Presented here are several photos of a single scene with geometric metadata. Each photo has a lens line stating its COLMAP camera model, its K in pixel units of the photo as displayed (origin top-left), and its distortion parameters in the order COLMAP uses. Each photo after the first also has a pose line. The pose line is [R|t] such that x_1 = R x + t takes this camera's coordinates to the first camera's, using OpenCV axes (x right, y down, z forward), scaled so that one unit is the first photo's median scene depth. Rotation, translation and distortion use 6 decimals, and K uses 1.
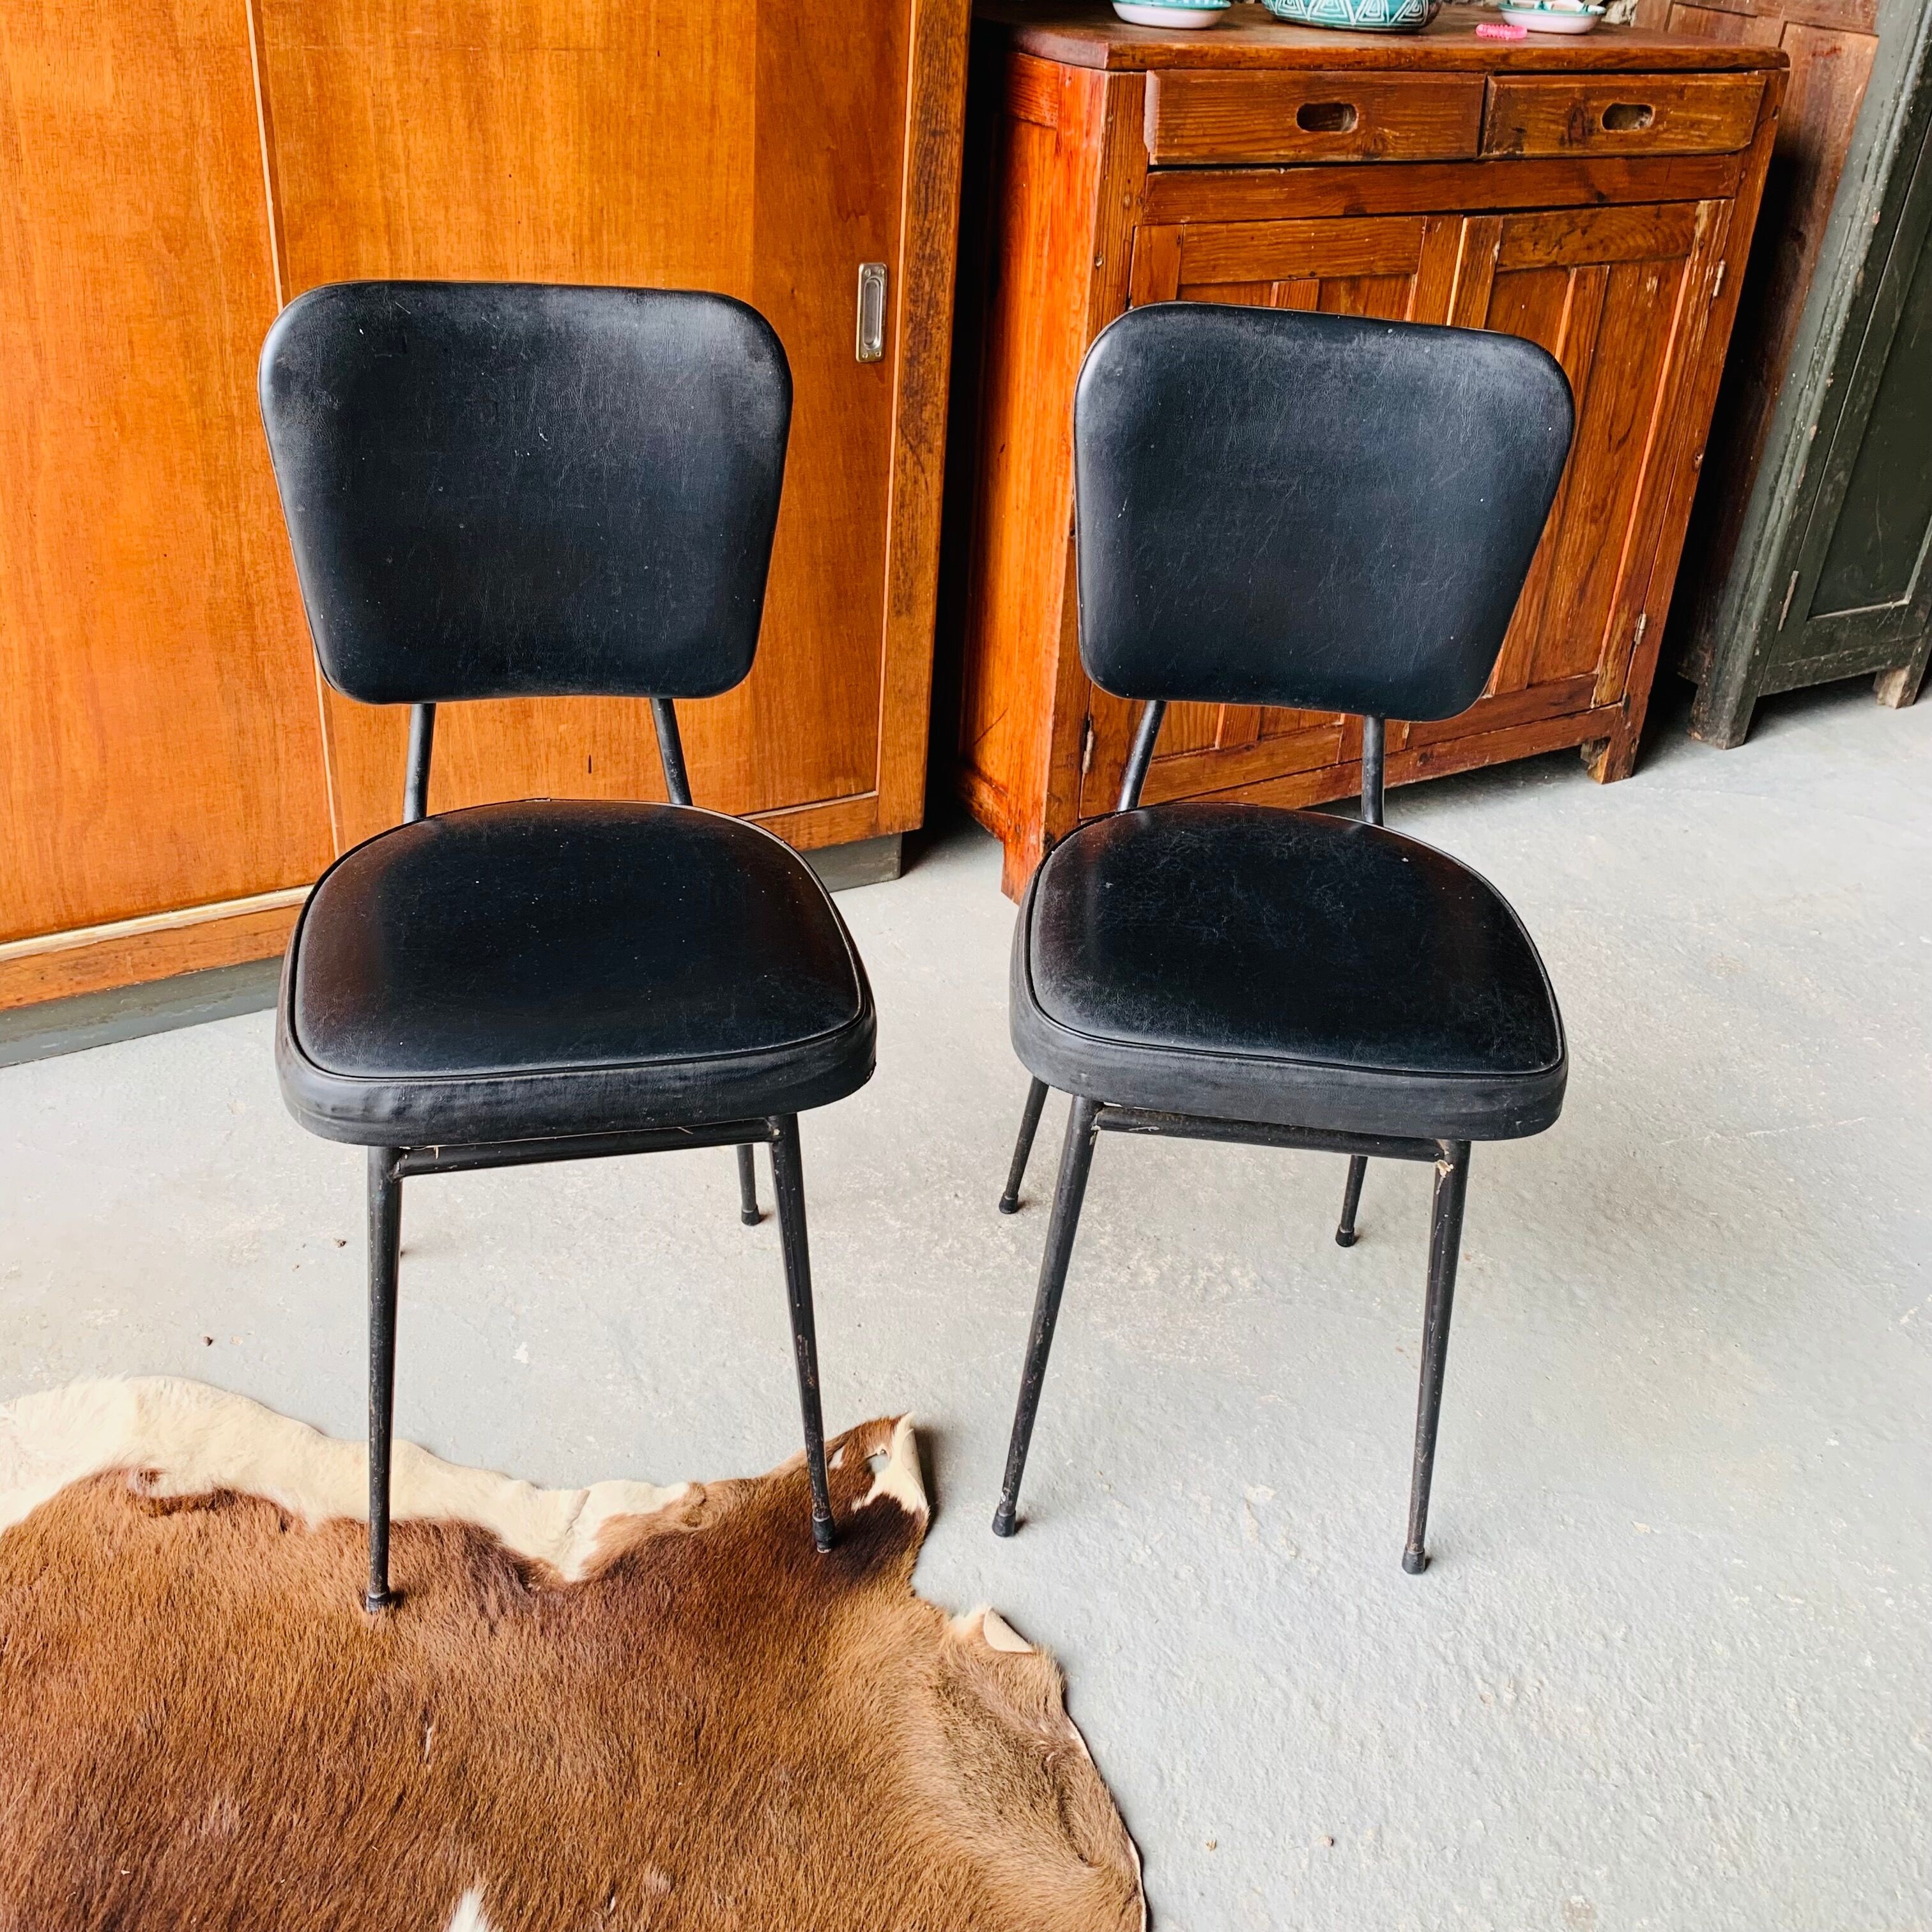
lens RADIAL K [[2011.4, 0, 977.1], [0, 2011.4, 946.3], [0, 0, 1]] dist [0.005474, 0.000000]
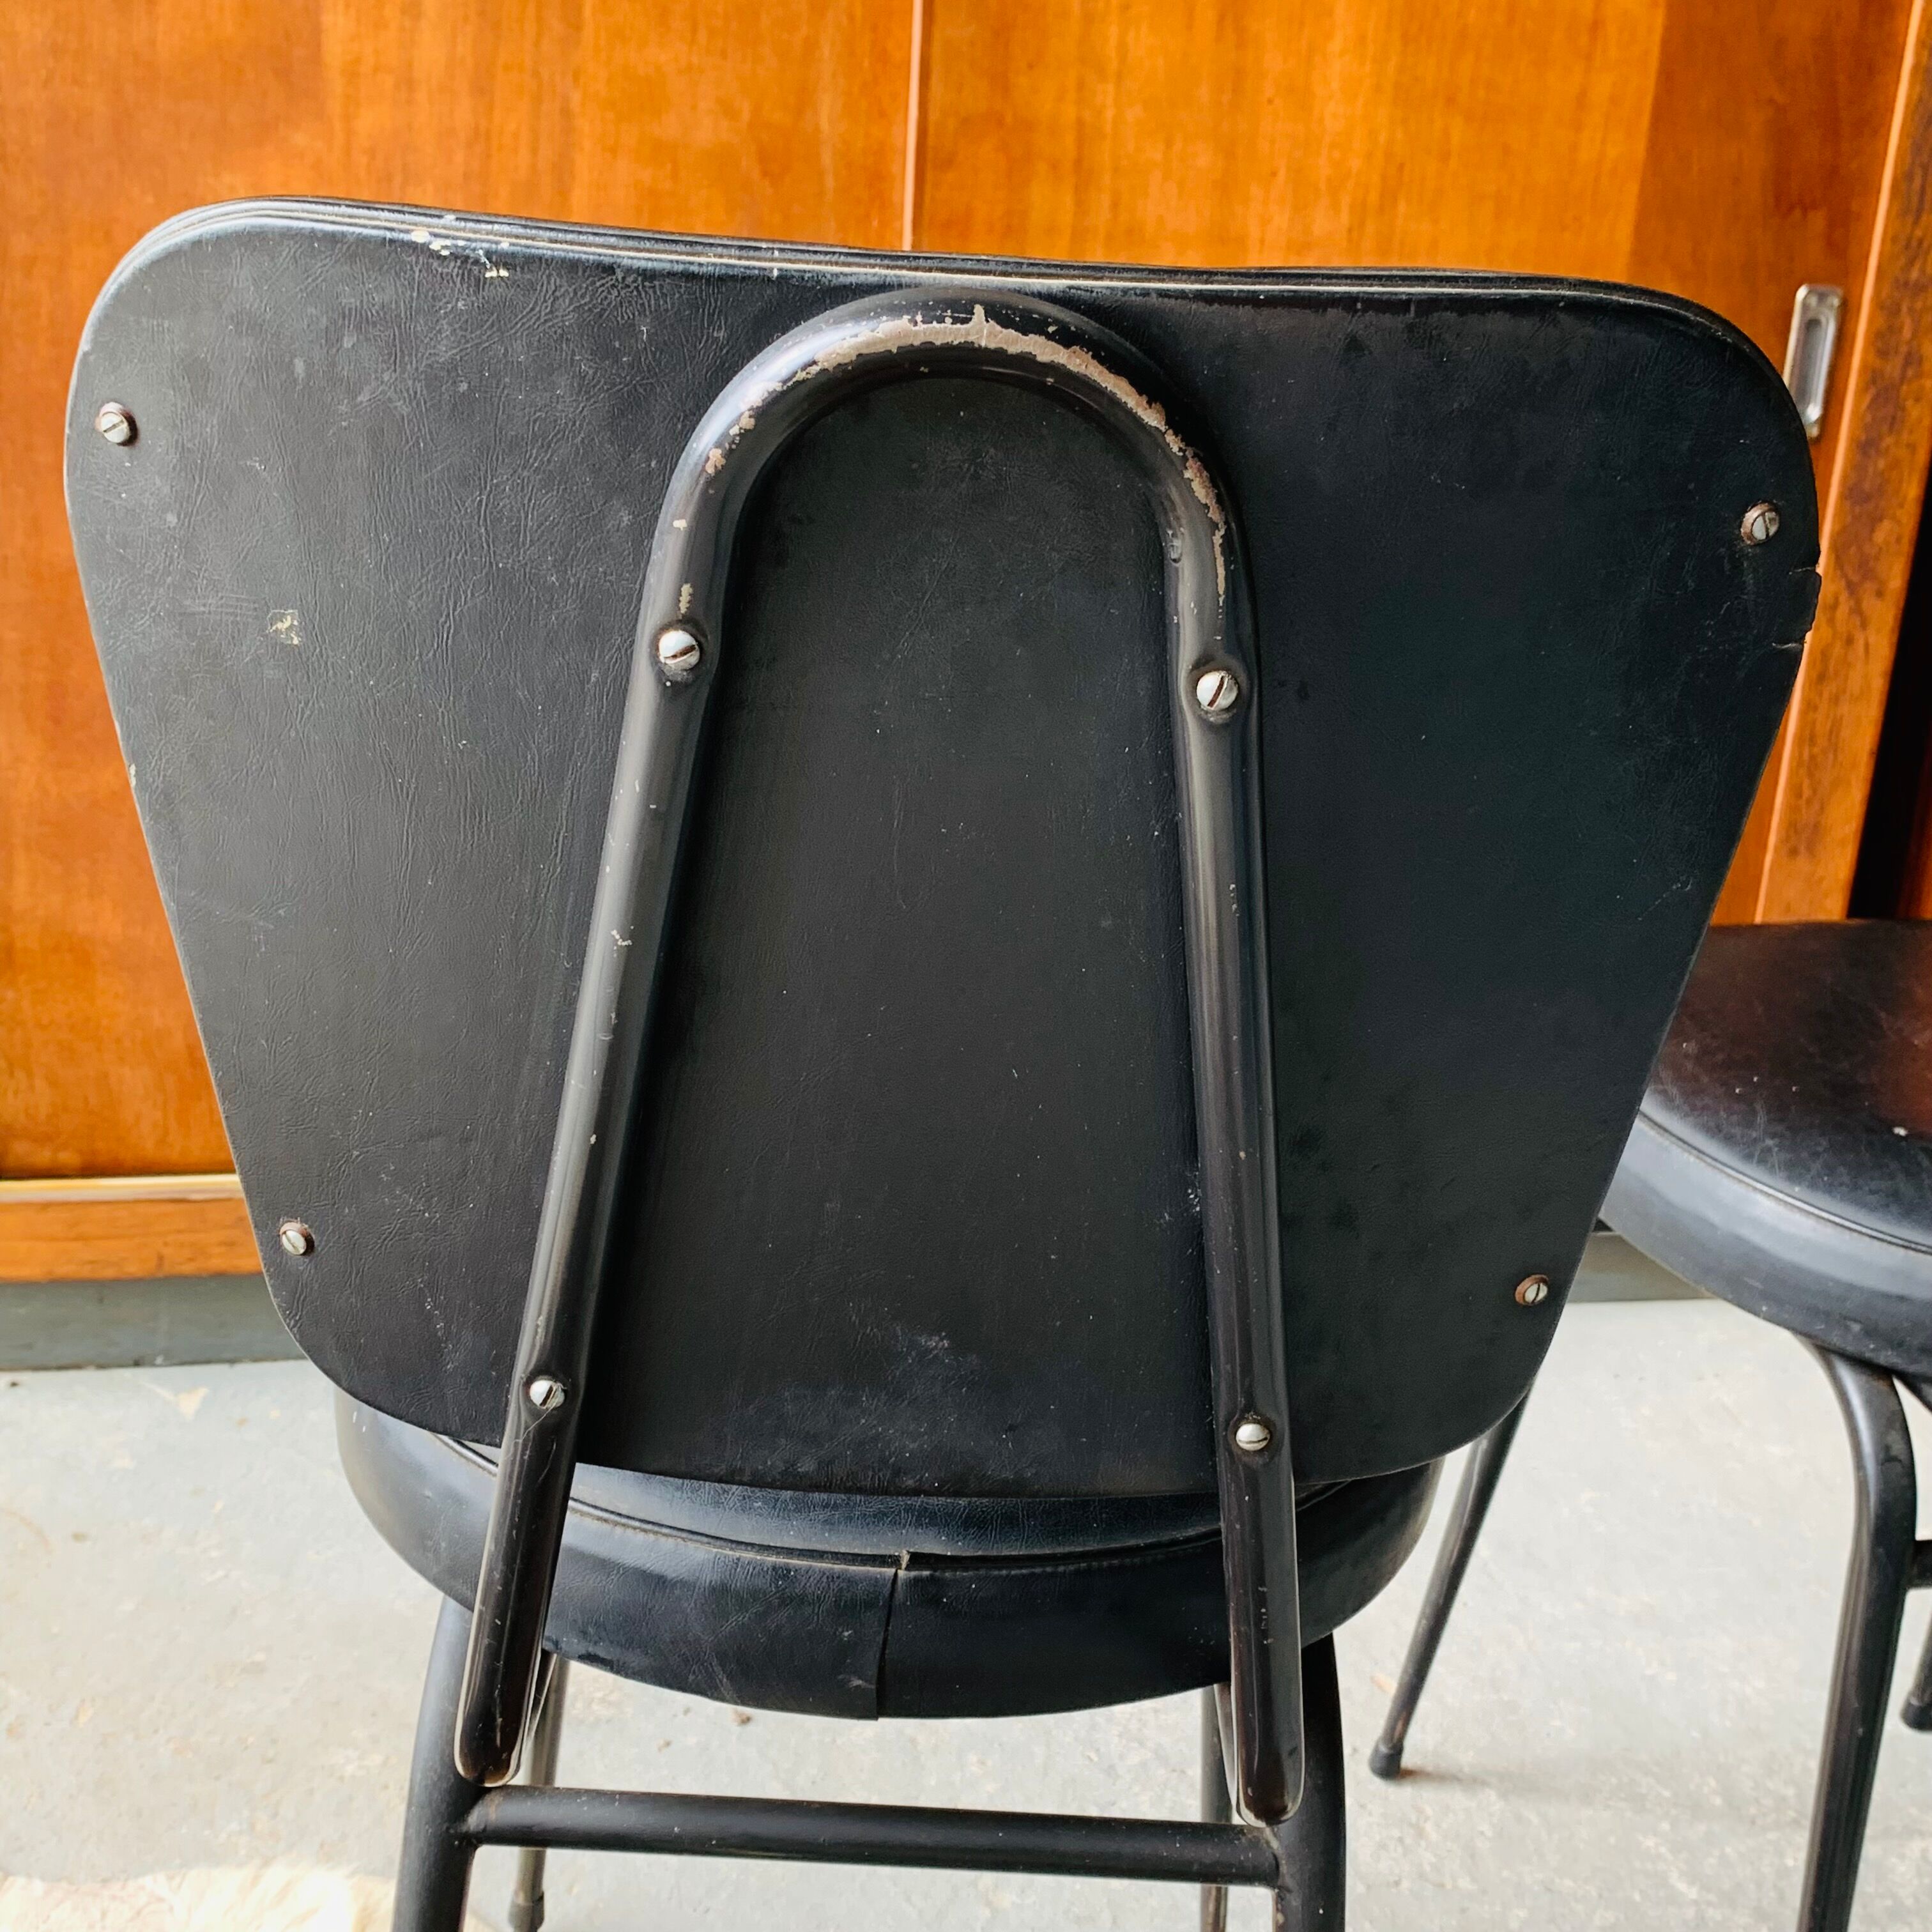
lens RADIAL K [[2556.9, 0, 1000.9], [0, 2556.9, 937.7], [0, 0, 1]] dist [0.016162, 0.000000]
pose [[0.945956, 0.101638, -0.307957, -0.031119], [-0.159454, 0.972671, -0.168778, 0.037688], [0.282386, 0.208761, 0.936310, 0.257546]]
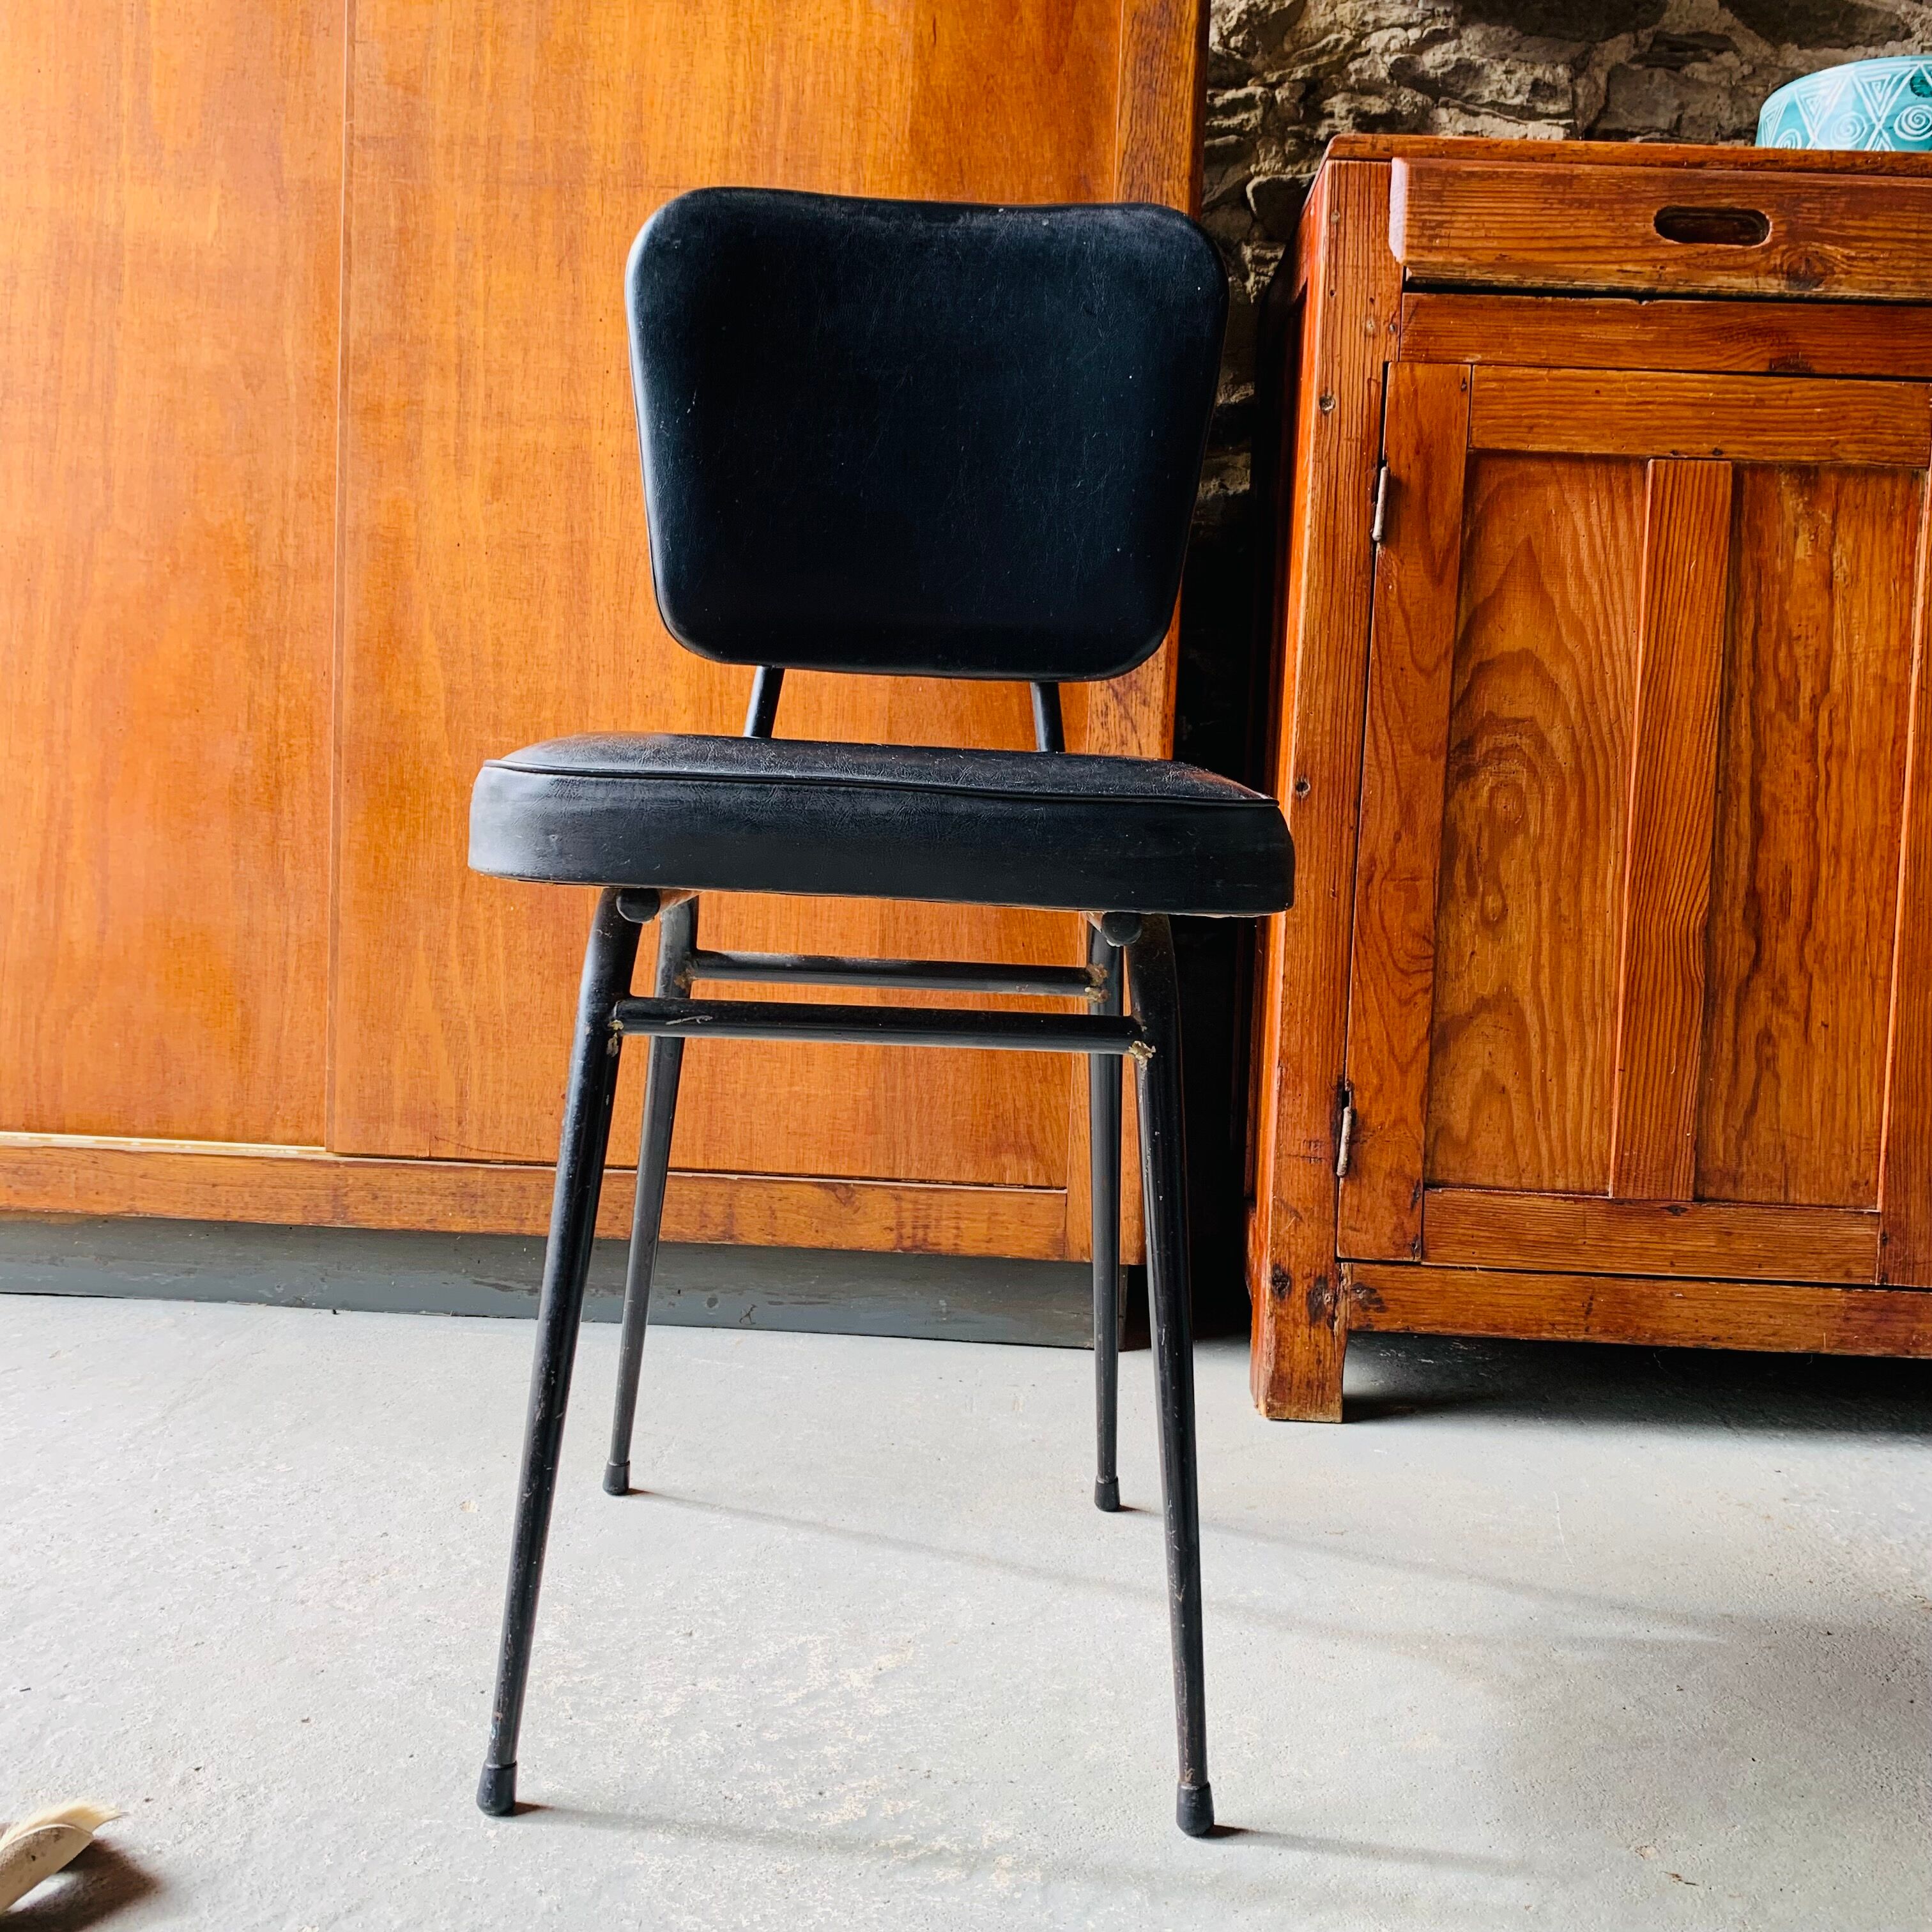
lens RADIAL K [[2011.4, 0, 964.5], [0, 2011.4, 937.1], [0, 0, 1]] dist [0.005474, 0.000000]
pose [[0.834880, 0.003832, -0.550419, 0.401066], [-0.260285, 0.883858, -0.388648, 0.165228], [0.485003, 0.467740, 0.738912, 0.561465]]
